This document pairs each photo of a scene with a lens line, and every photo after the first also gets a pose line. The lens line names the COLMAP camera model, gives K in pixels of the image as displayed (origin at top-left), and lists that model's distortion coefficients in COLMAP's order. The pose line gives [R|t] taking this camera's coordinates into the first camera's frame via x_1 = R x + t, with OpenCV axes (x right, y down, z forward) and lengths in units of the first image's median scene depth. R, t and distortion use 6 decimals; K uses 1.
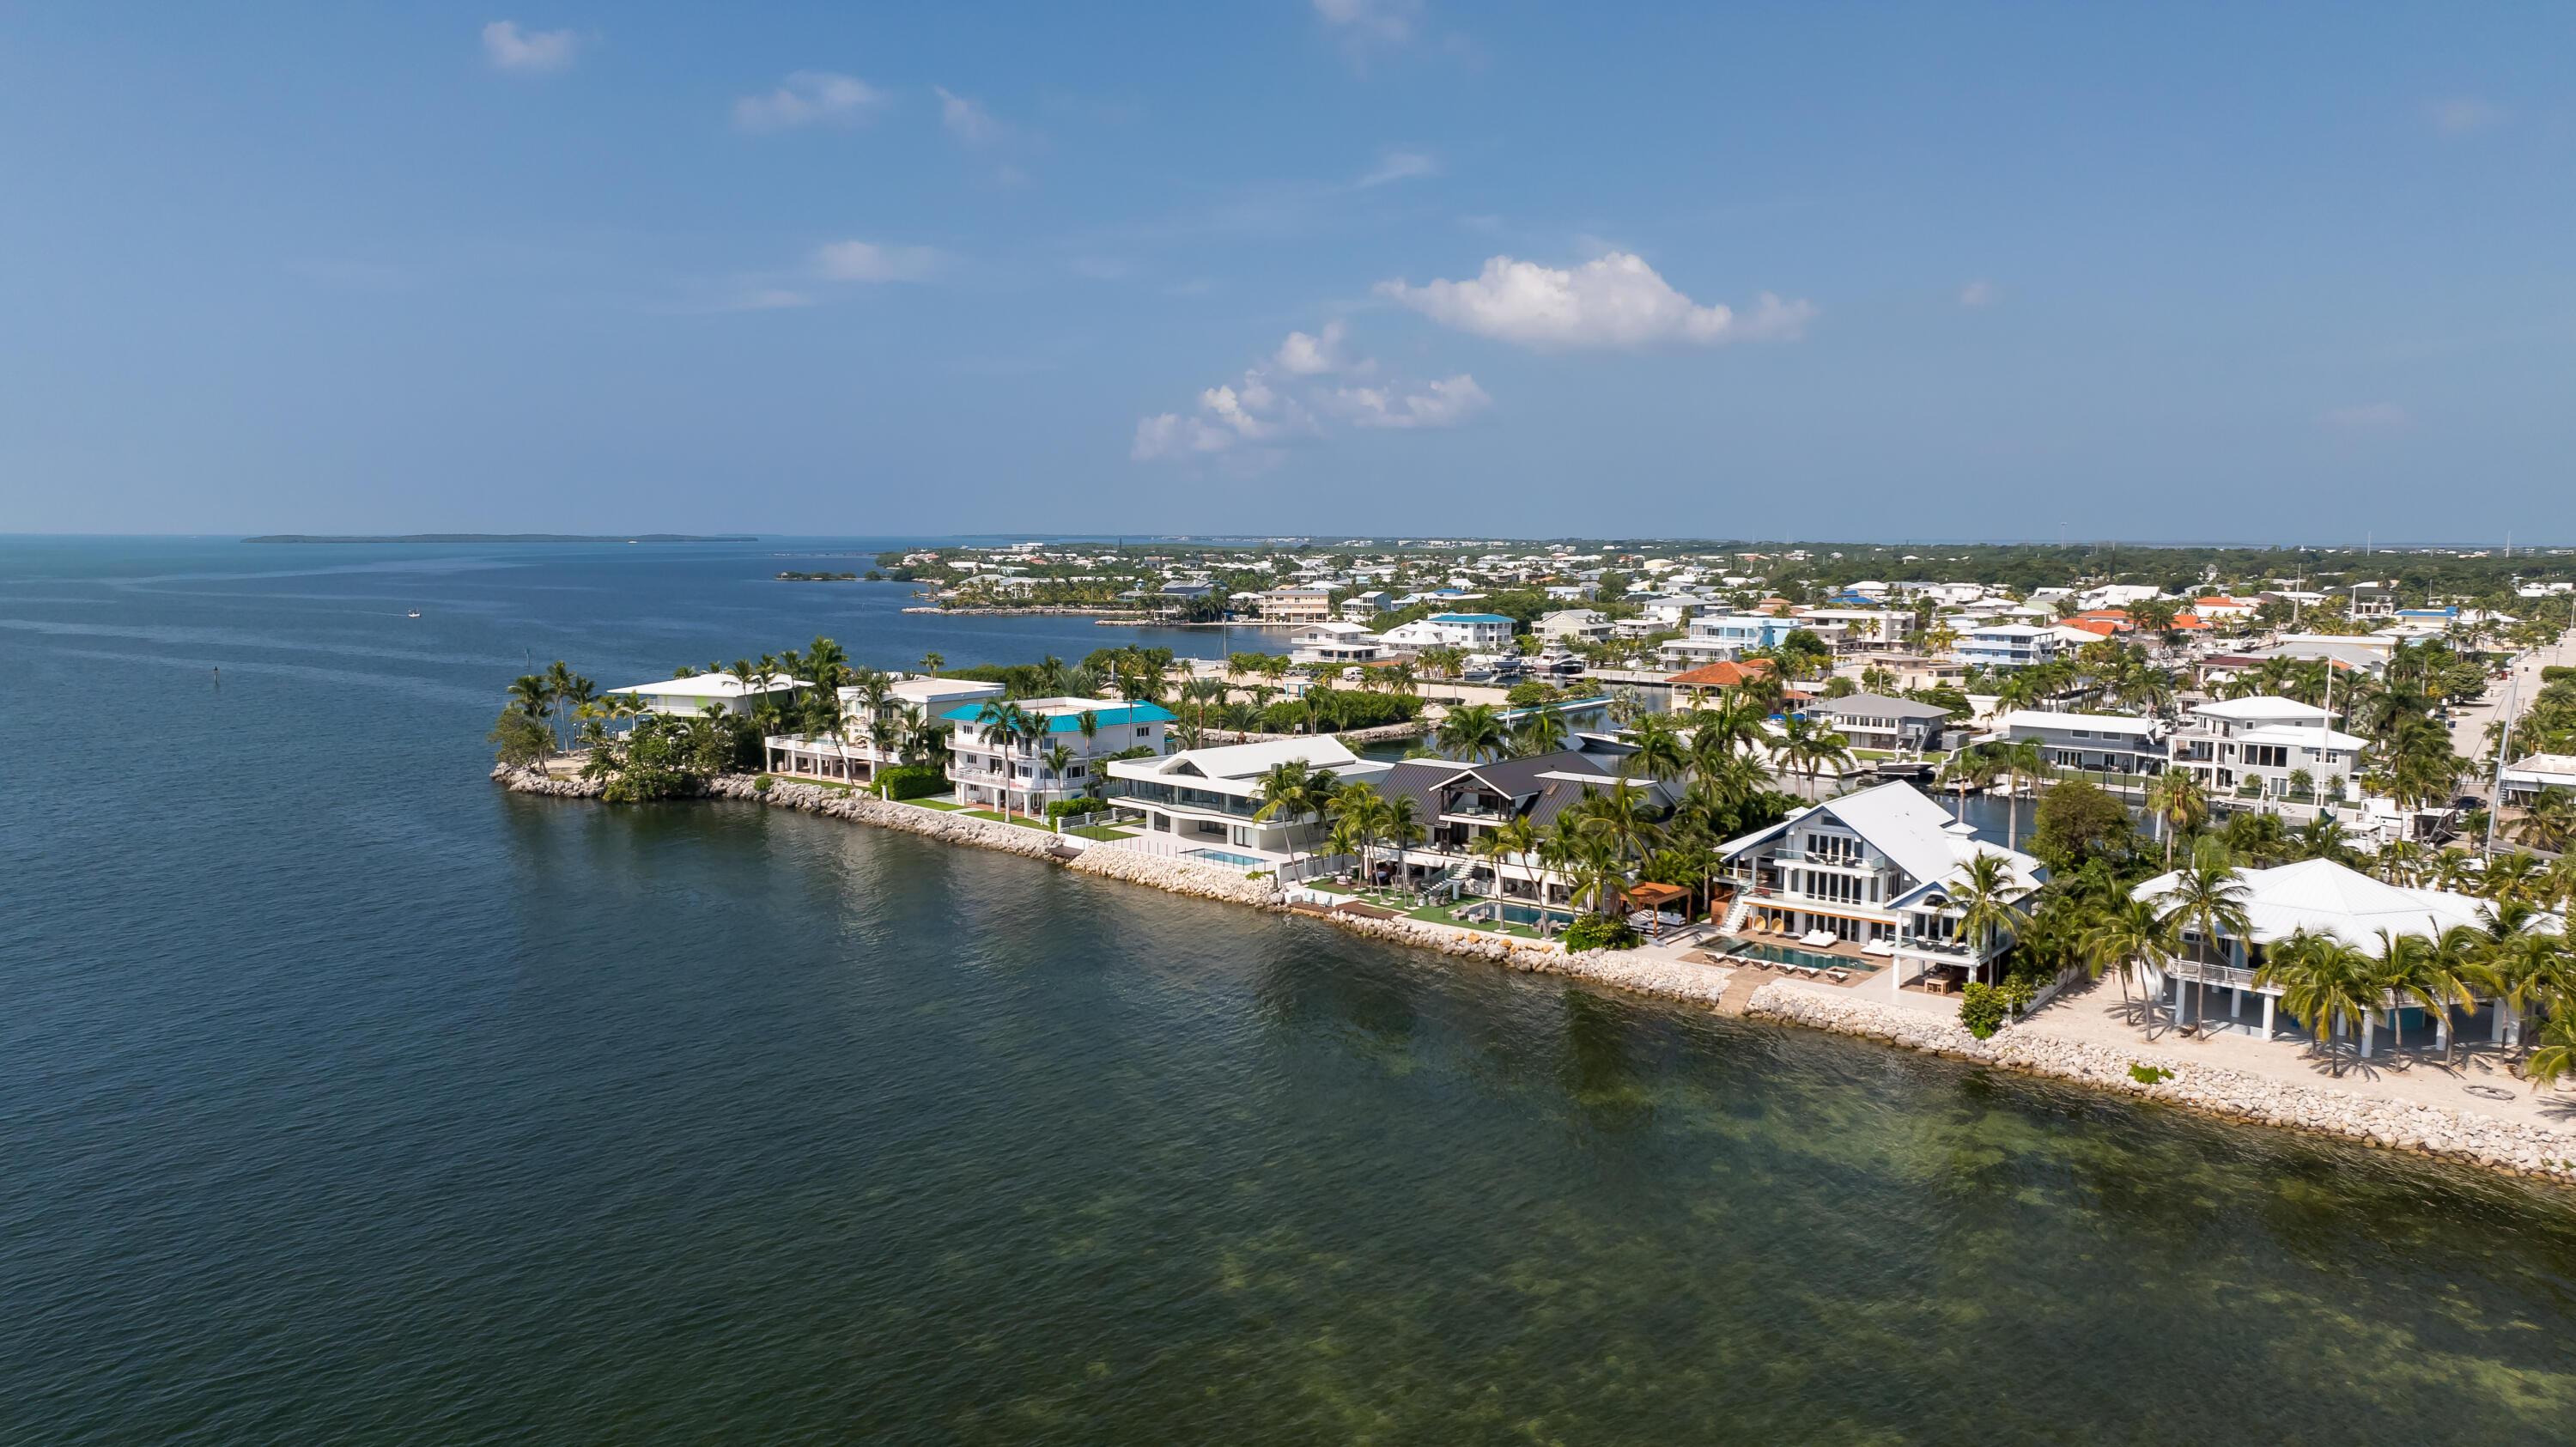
lens RADIAL K [[1842.6, 0, 1254.5], [0, 1842.6, 715.7], [0, 0, 1]] dist [-0.002927, -0.000804]
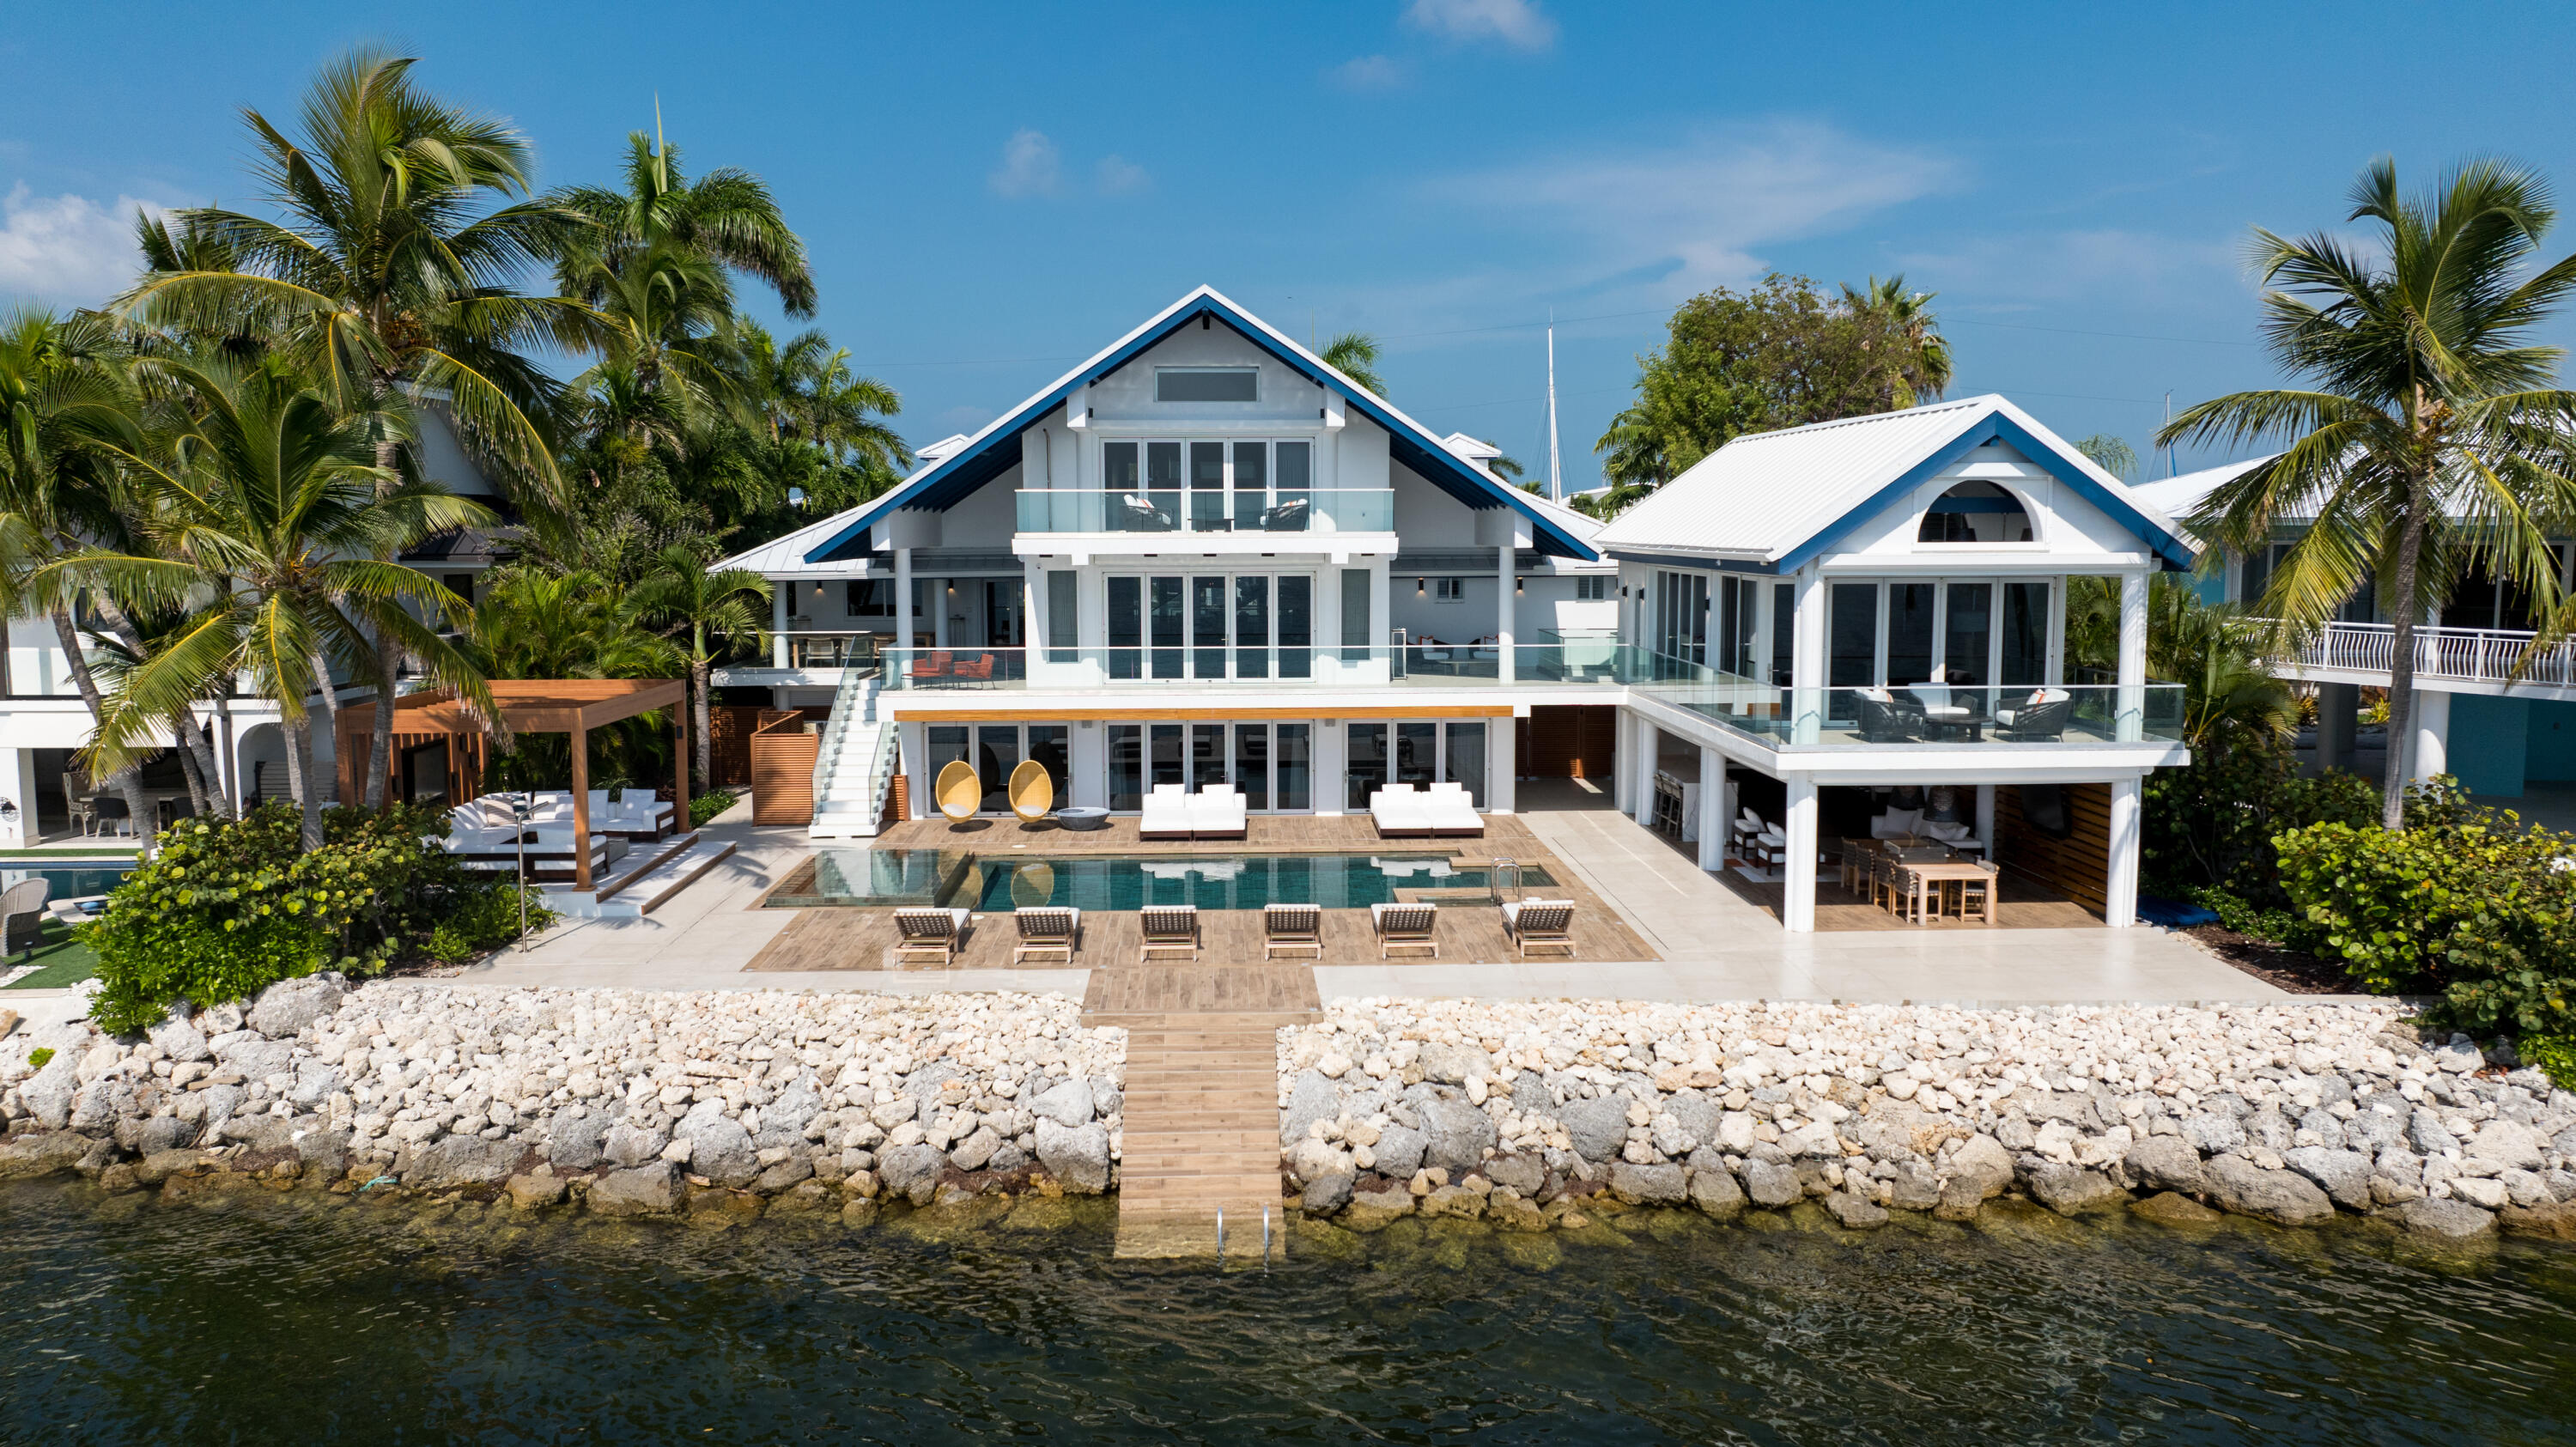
lens RADIAL K [[1842.6, 0, 1254.5], [0, 1842.6, 715.7], [0, 0, 1]] dist [-0.002927, -0.000804]
pose [[0.767553, -0.076109, 0.636451, 0.141023], [0.075410, 0.996752, 0.028252, 0.099287], [-0.636534, 0.026310, 0.770800, 0.777614]]
